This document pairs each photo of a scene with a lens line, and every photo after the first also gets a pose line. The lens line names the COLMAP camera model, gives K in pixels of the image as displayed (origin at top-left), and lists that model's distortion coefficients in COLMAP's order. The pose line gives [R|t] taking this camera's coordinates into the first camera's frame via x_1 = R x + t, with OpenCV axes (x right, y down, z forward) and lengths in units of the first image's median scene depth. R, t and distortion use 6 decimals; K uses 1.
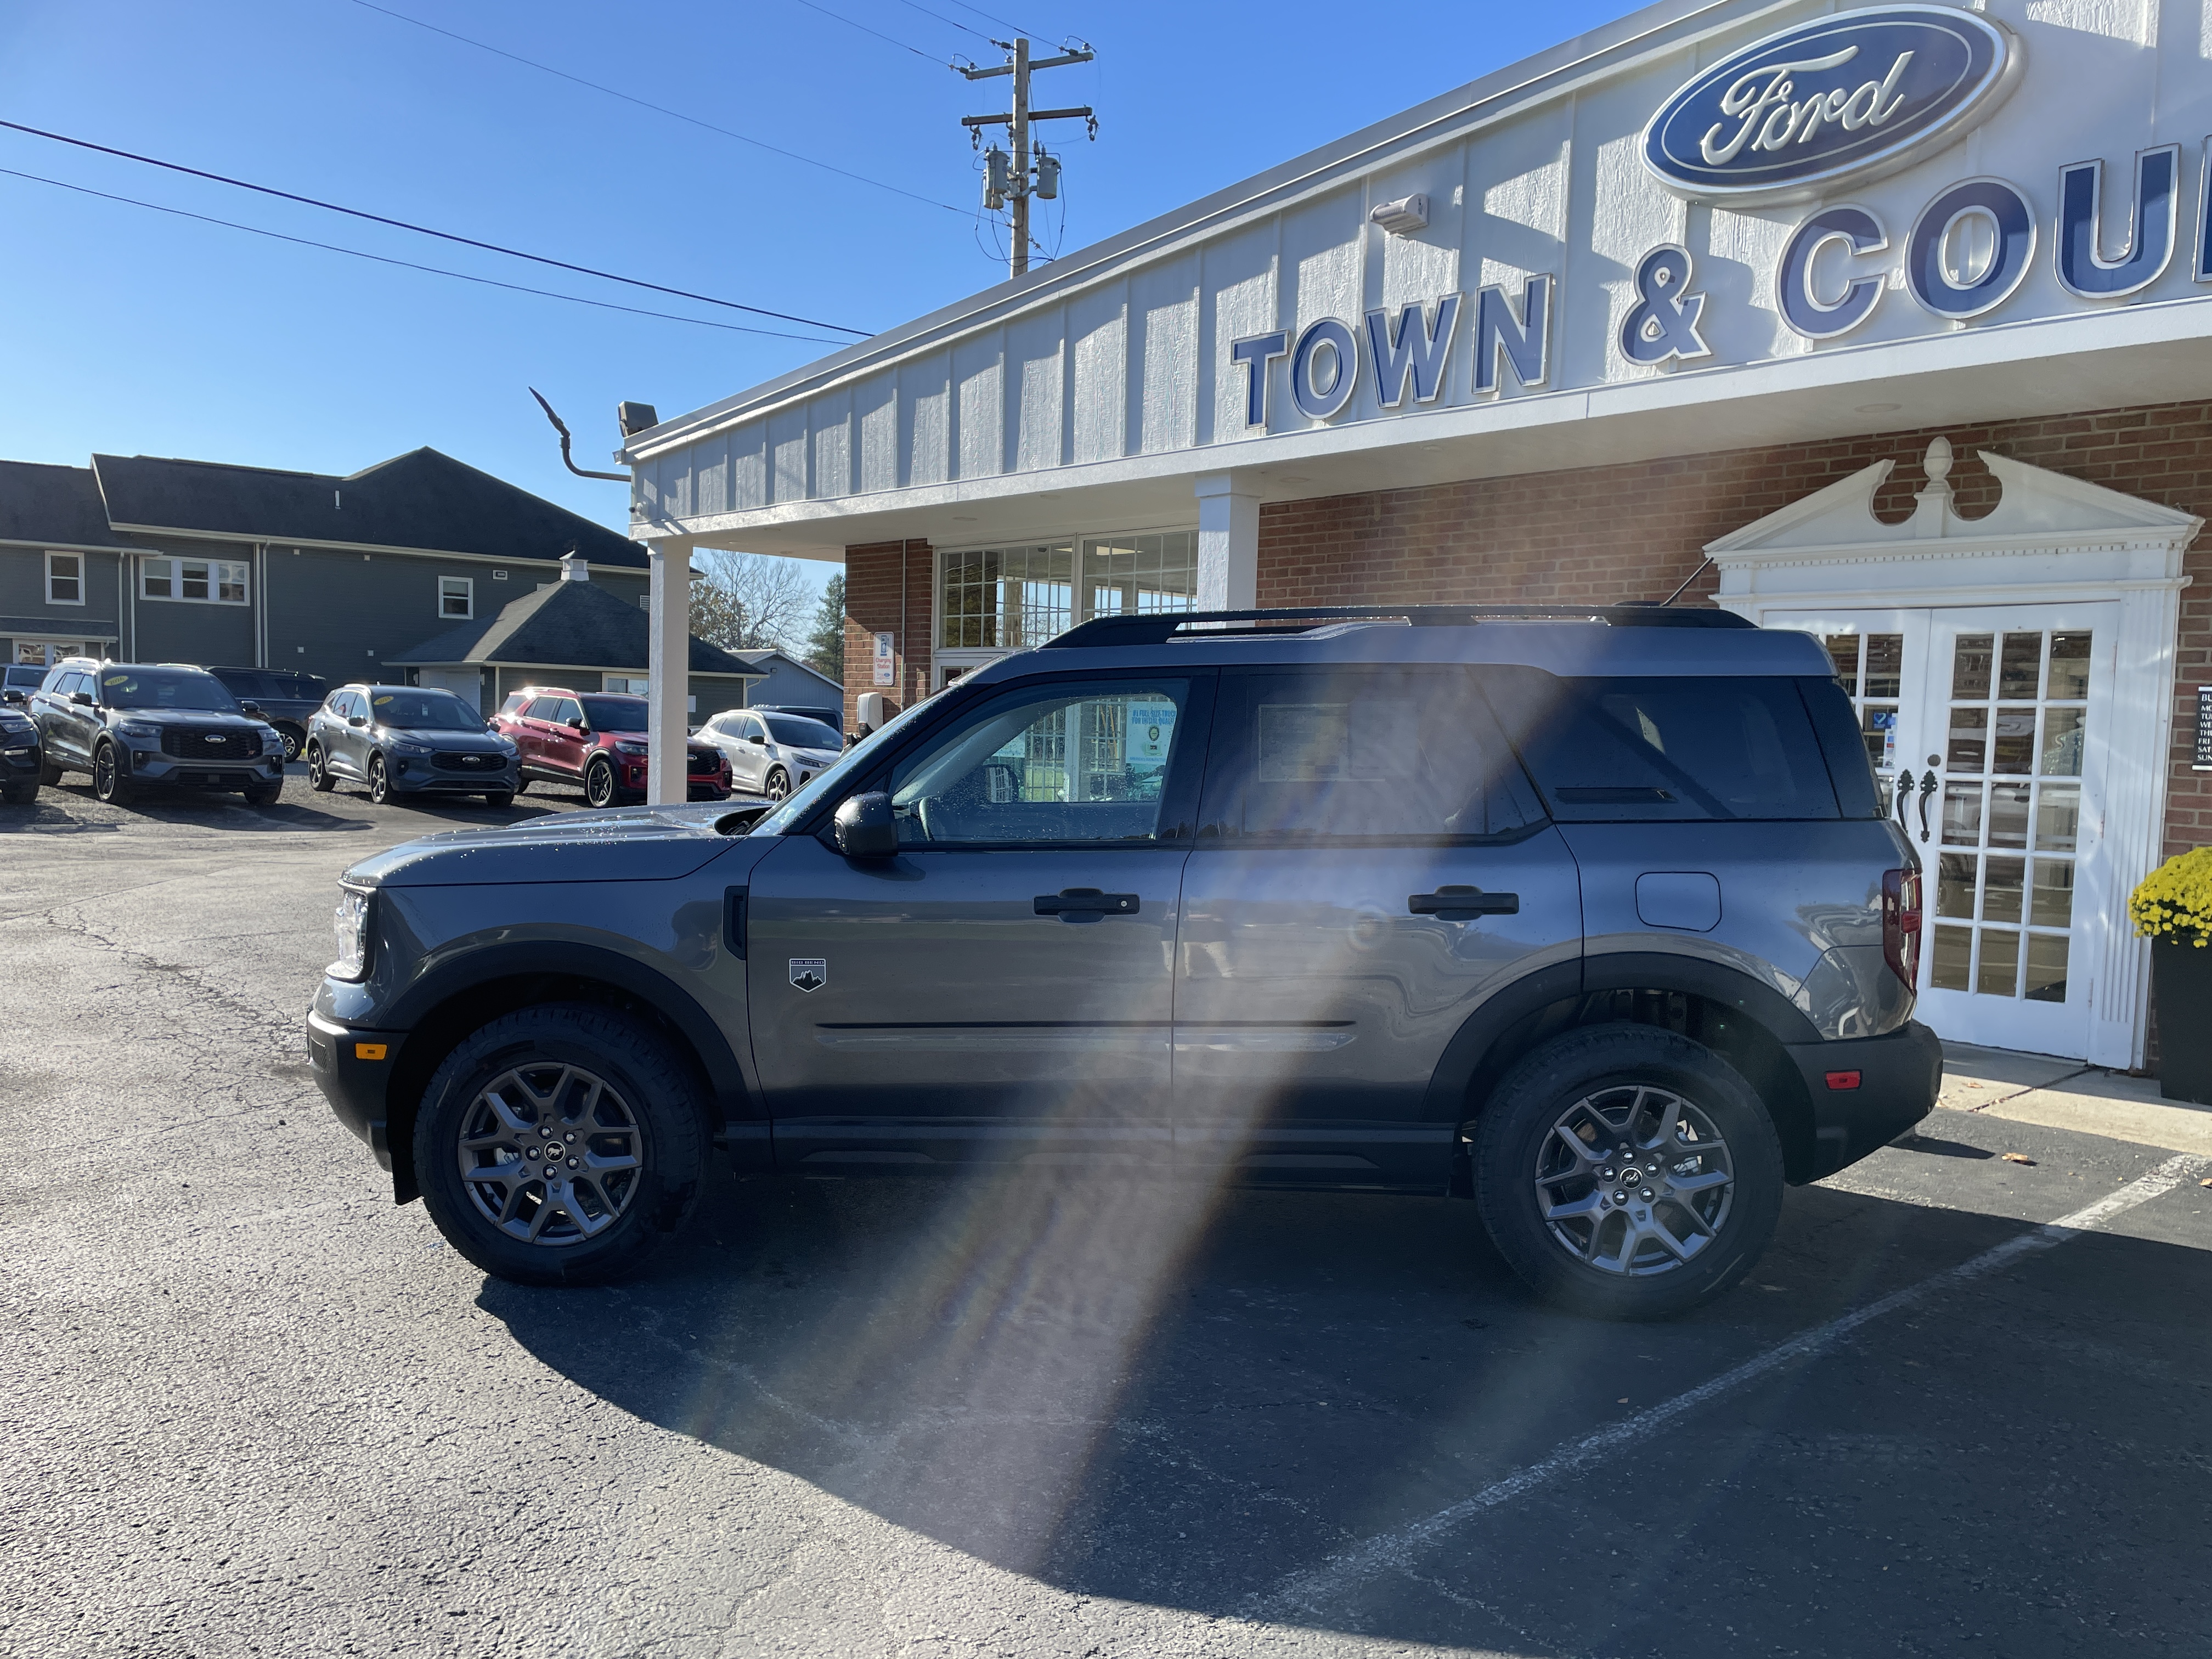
lens RADIAL K [[1668.1, 0, 1107.4], [0, 1668.1, 840.2], [0, 0, 1]] dist [0.077747, -0.093779]
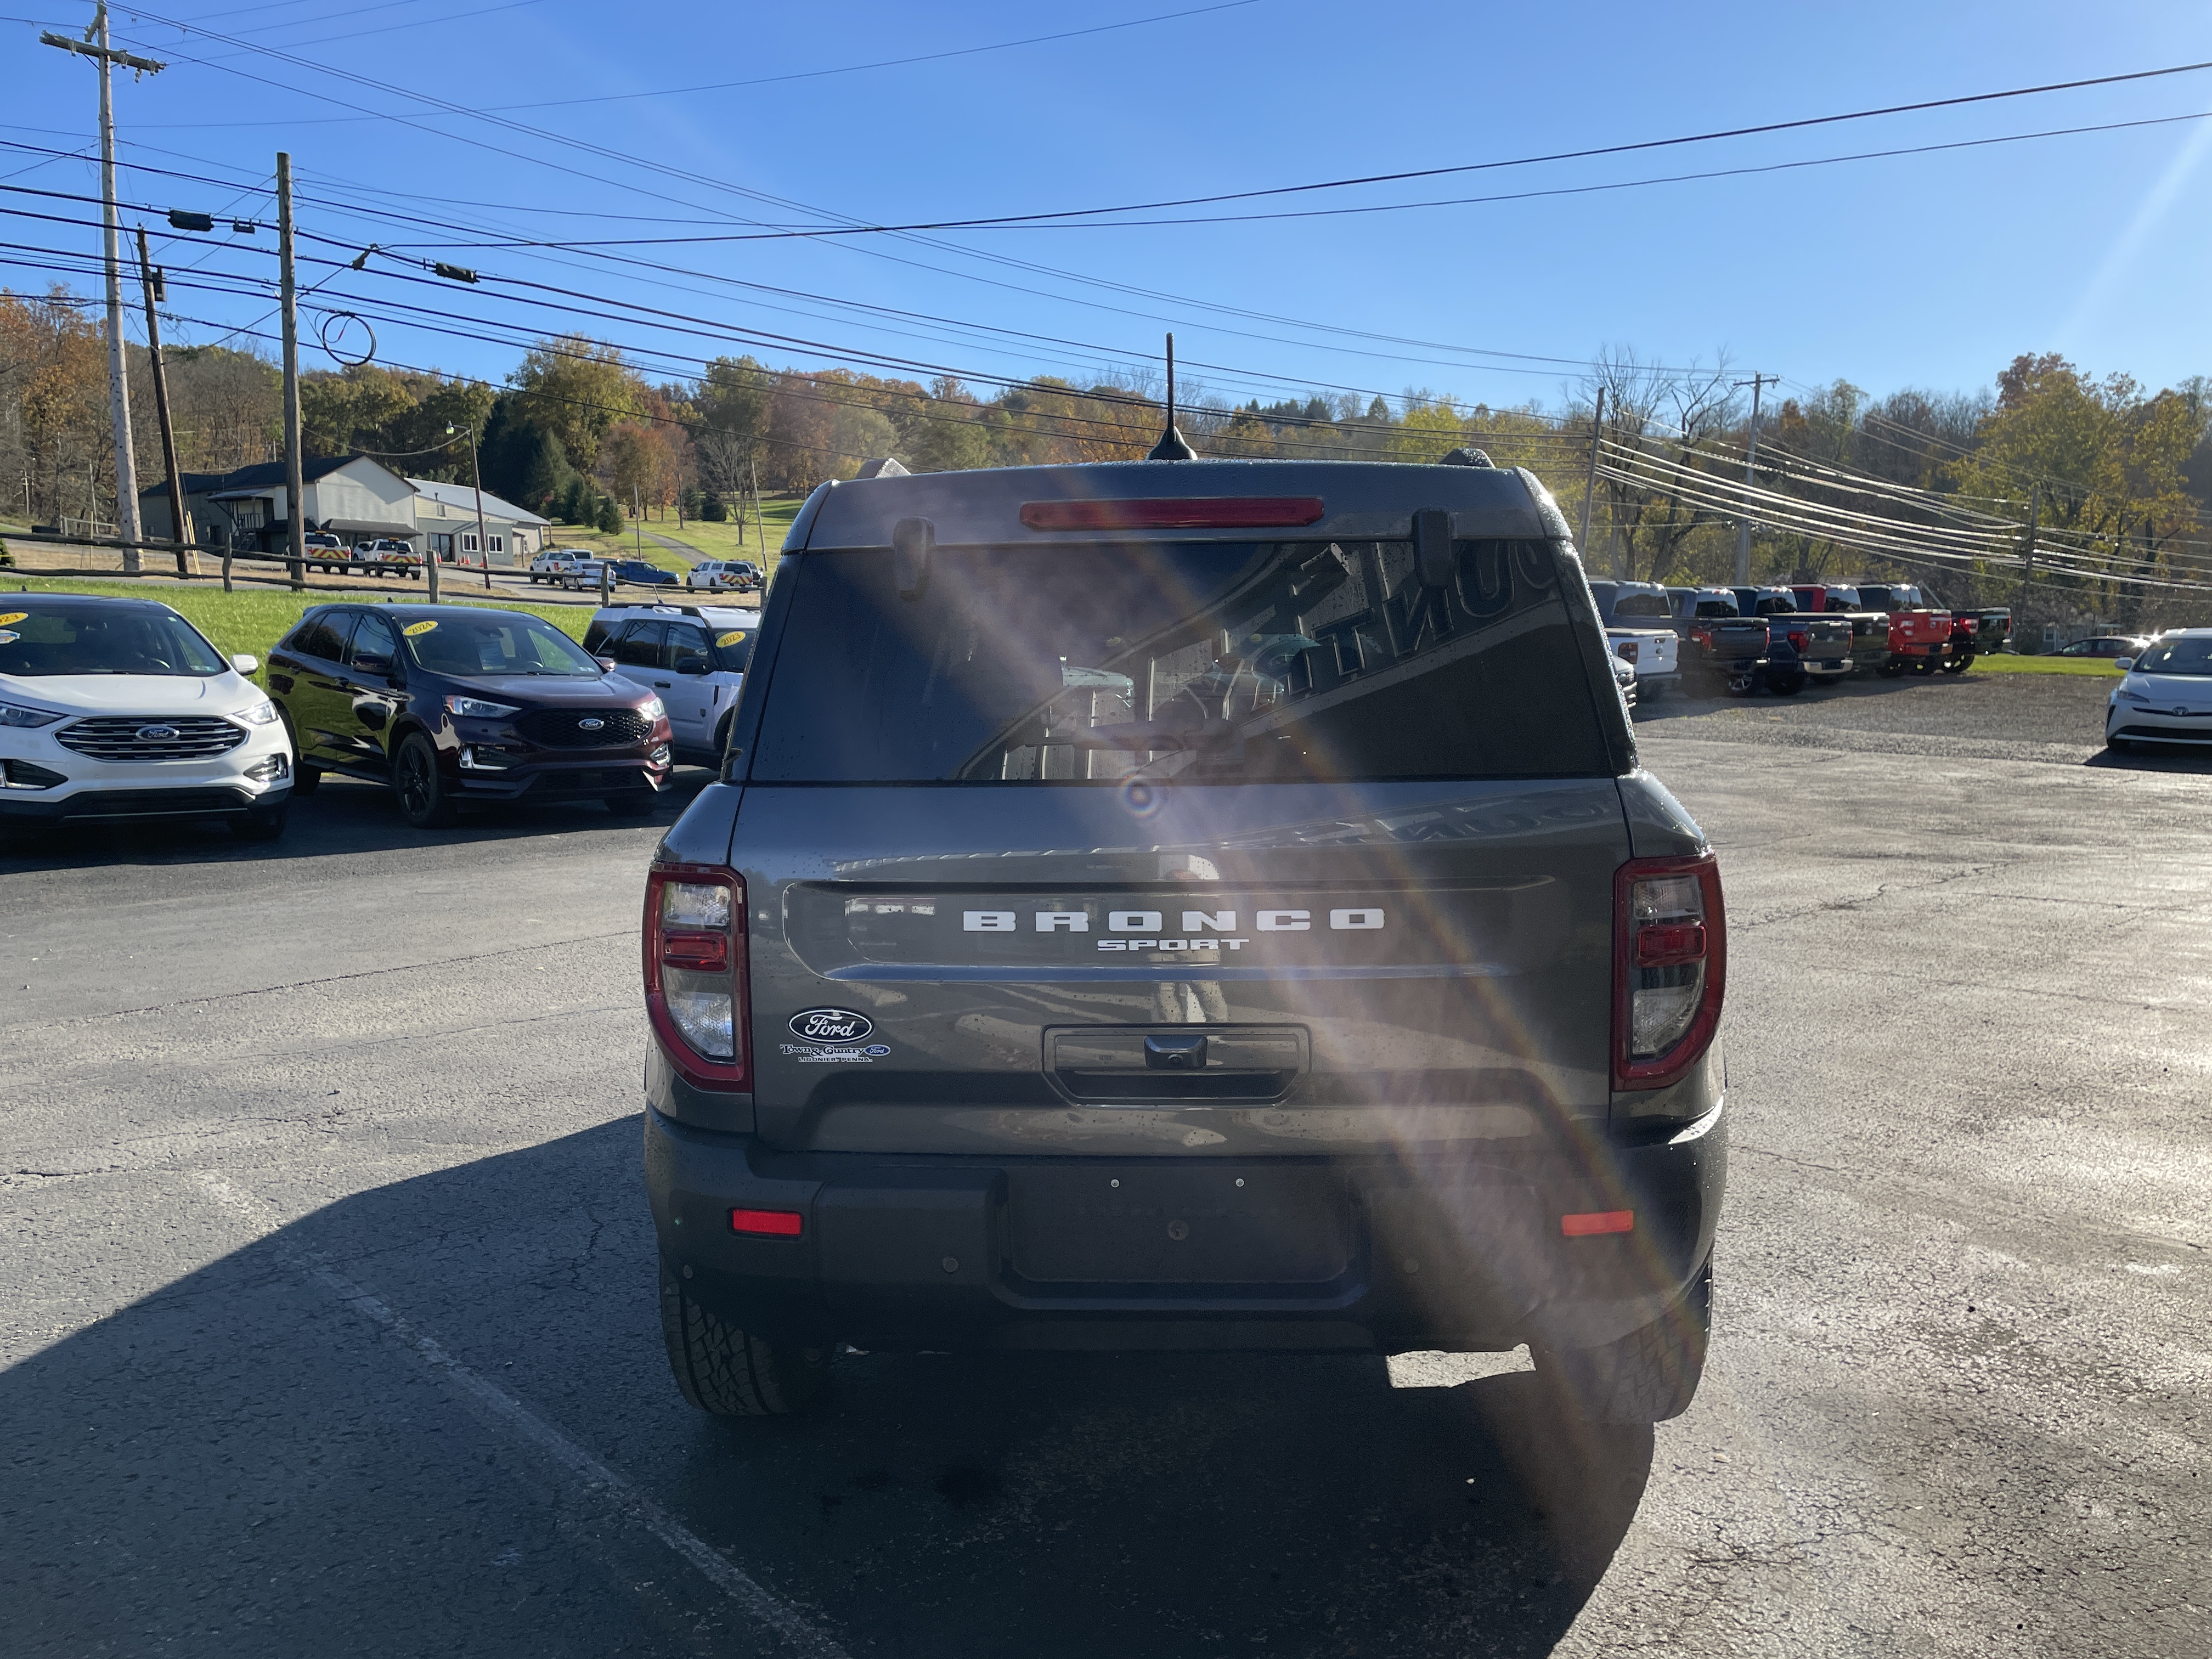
lens RADIAL K [[1668.1, 0, 1121.7], [0, 1668.1, 835.1], [0, 0, 1]] dist [0.077747, -0.093779]
pose [[0.011062, 0.078252, -0.996872, 0.476755], [-0.065640, 0.994840, 0.077364, -0.021827], [0.997782, 0.064579, 0.016141, 0.508823]]
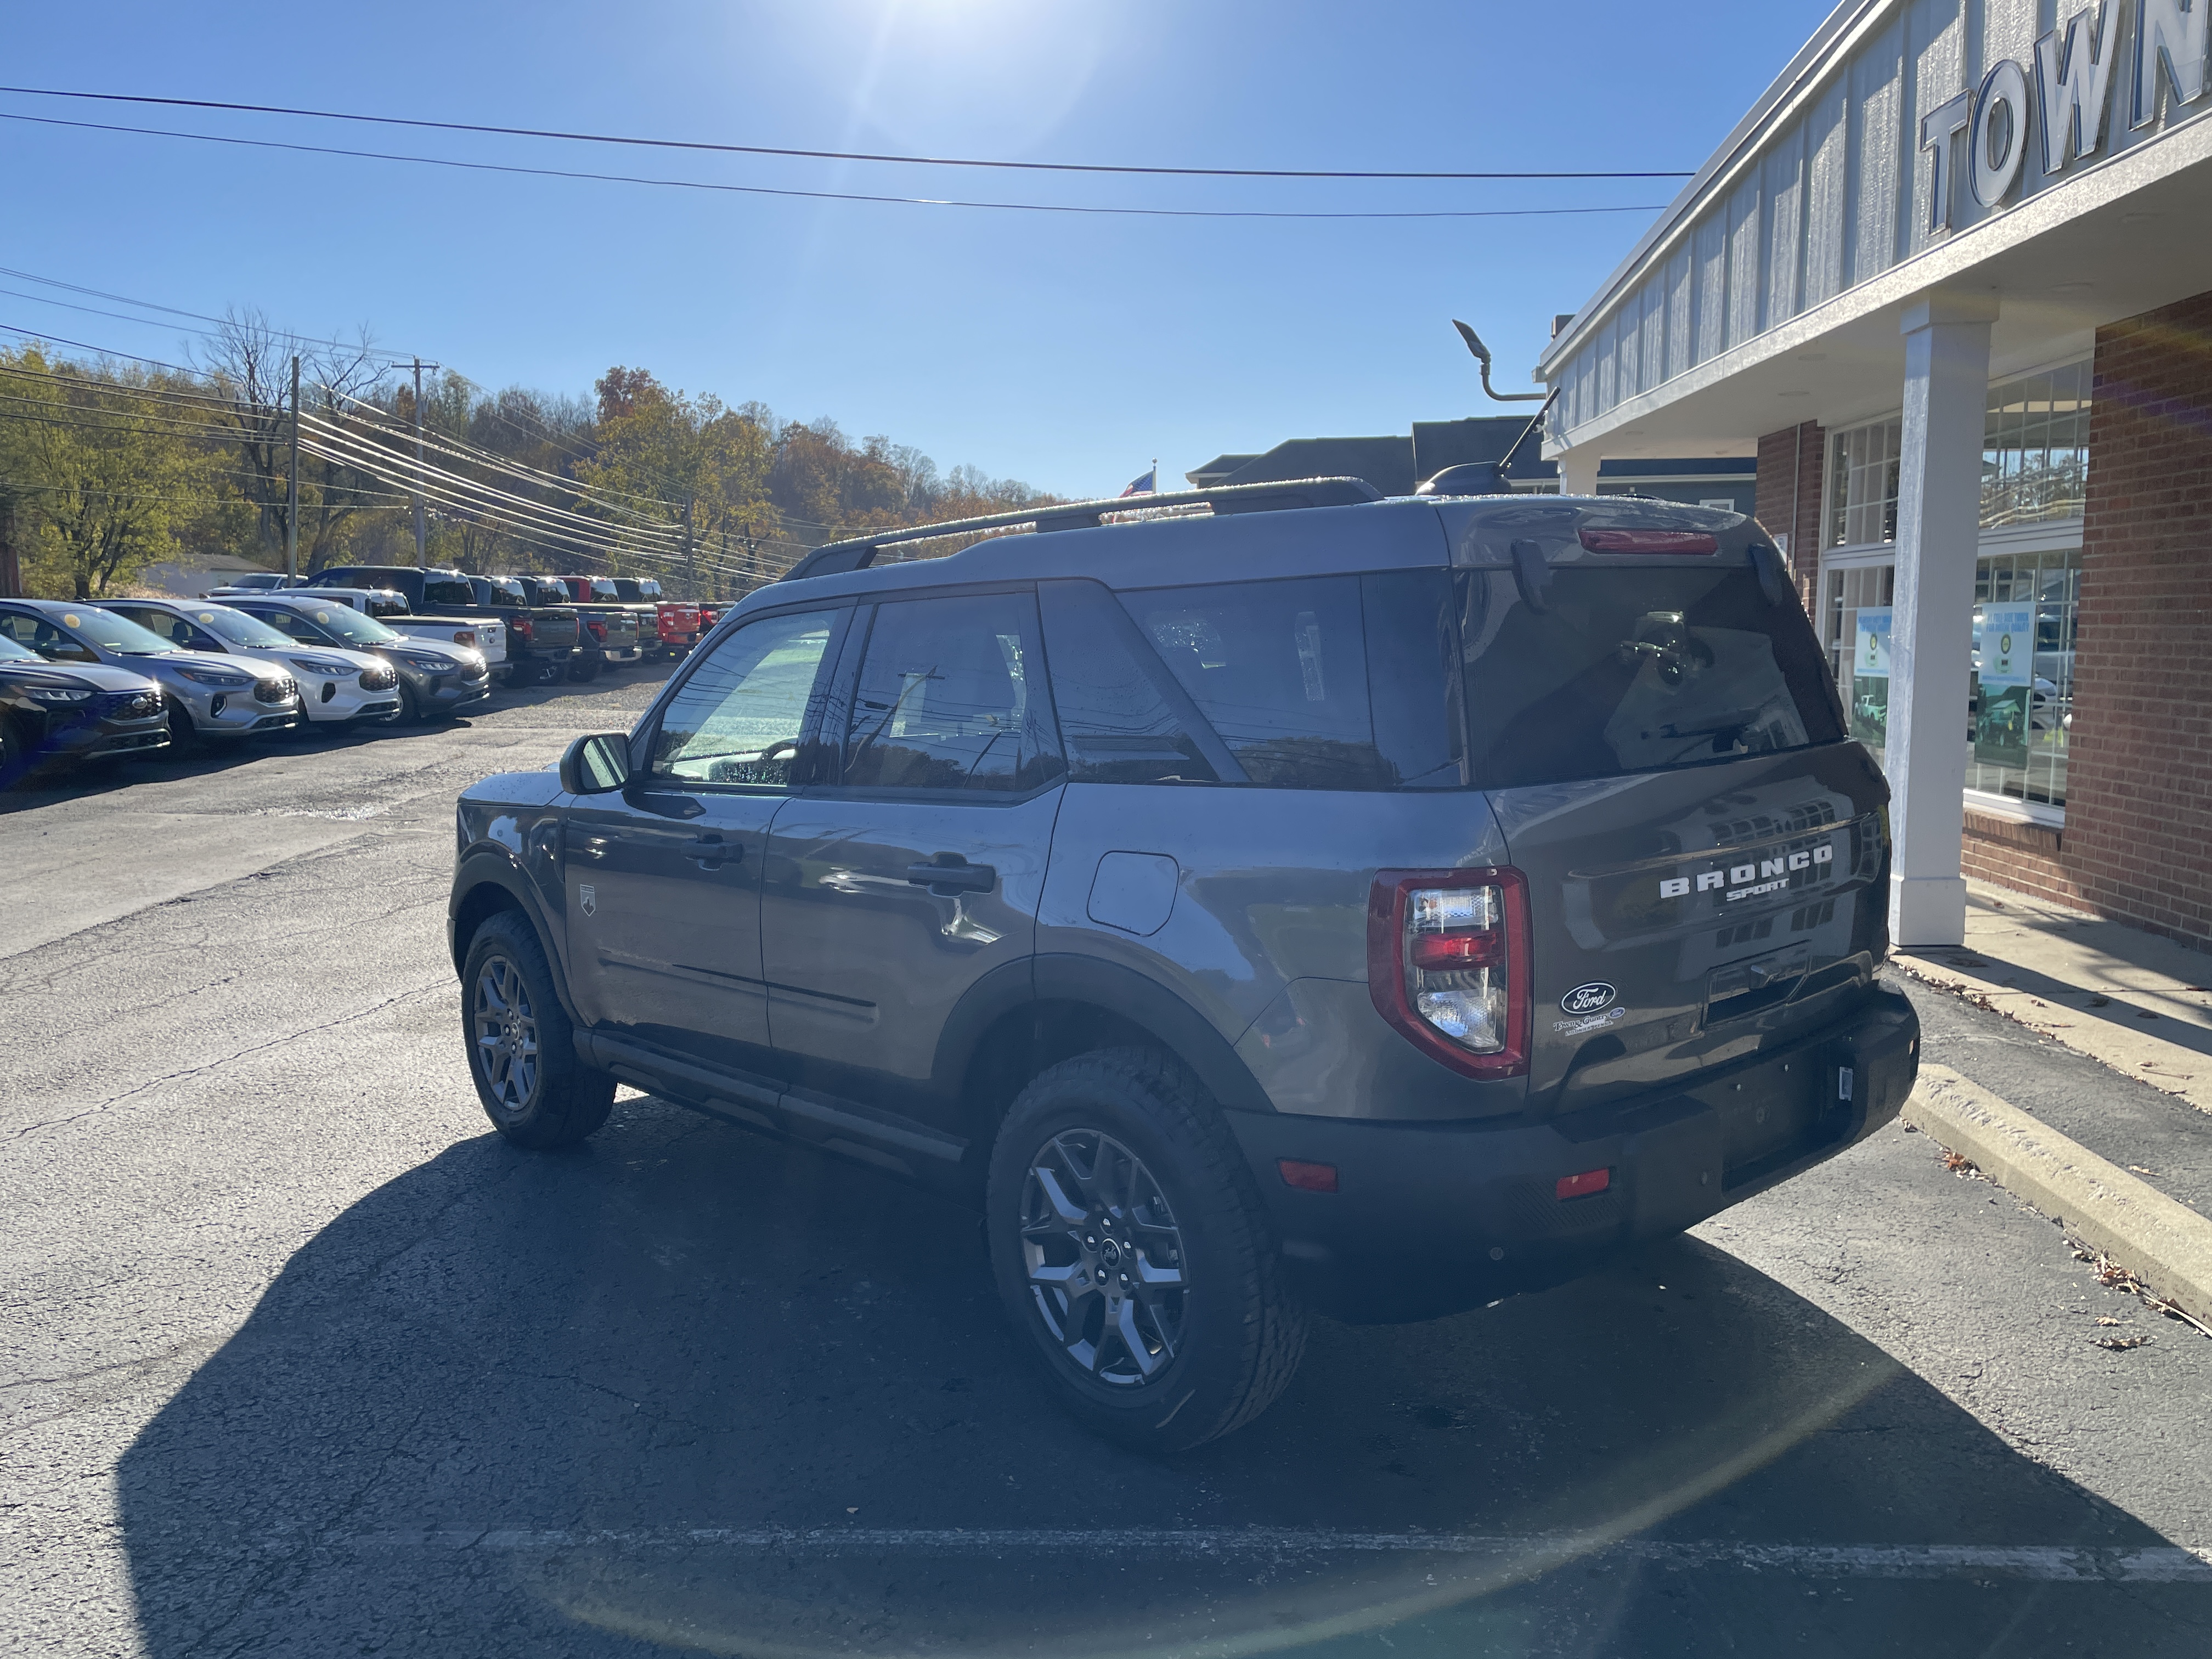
lens RADIAL K [[1668.1, 0, 1112.4], [0, 1668.1, 819.7], [0, 0, 1]] dist [0.077747, -0.093779]
pose [[0.708012, 0.043168, -0.704880, 0.365297], [-0.019134, 0.998936, 0.041958, -0.010825], [0.705941, -0.016219, 0.708085, 0.206441]]
